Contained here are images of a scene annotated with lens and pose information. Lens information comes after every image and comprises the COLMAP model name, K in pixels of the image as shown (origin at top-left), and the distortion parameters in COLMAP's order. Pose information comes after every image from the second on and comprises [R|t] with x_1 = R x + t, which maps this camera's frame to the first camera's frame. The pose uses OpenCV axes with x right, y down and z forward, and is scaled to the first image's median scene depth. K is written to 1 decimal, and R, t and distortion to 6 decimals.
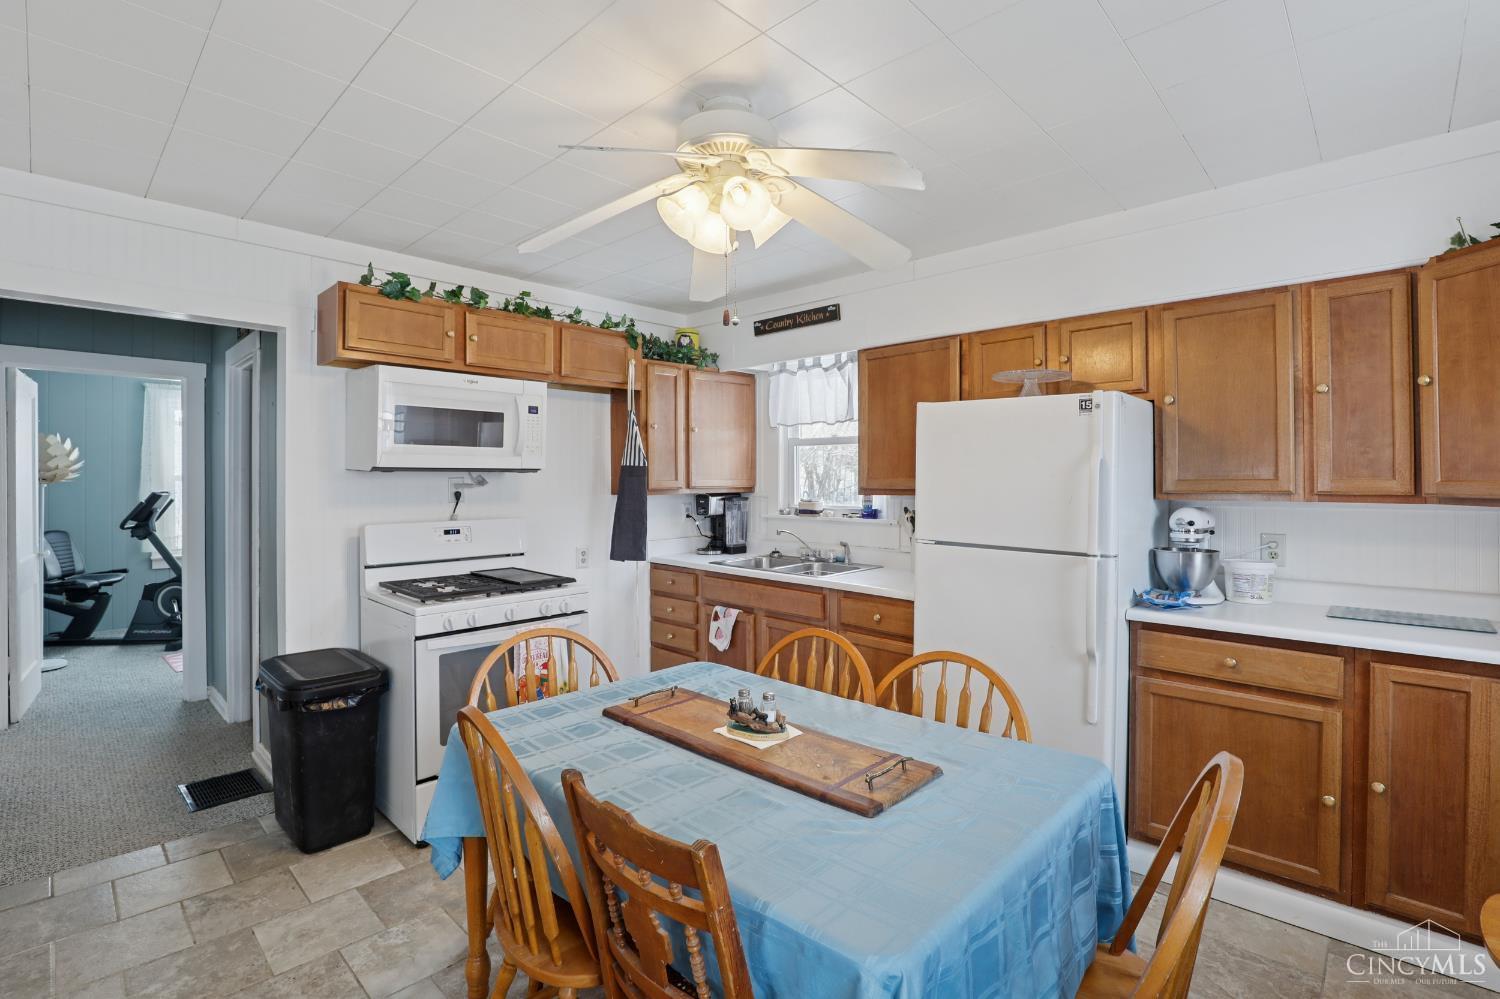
lens RADIAL K [[689.4, 0, 749.5], [0, 689.4, 488.1], [0, 0, 1]] dist [-0.033639, 0.003567]
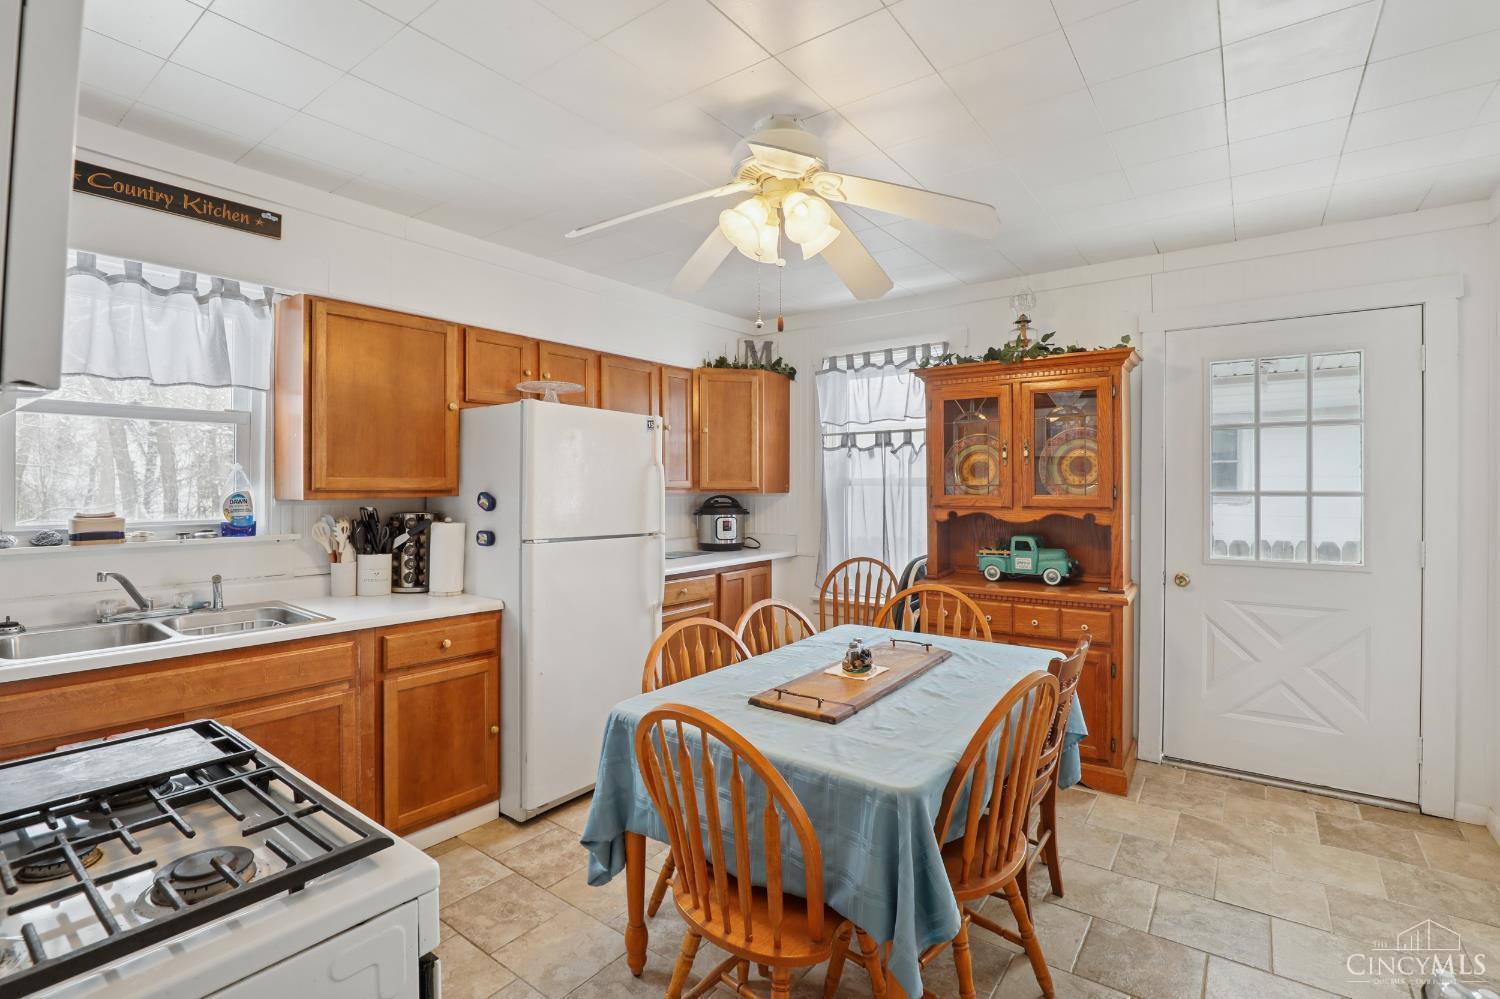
lens RADIAL K [[689.4, 0, 748.9], [0, 689.4, 488.6], [0, 0, 1]] dist [-0.033639, 0.003567]
pose [[-0.126177, -0.004453, 0.991998, -0.559303], [0.014615, 0.999873, 0.006347, 0.000614], [-0.991900, 0.015299, -0.126096, 0.609936]]
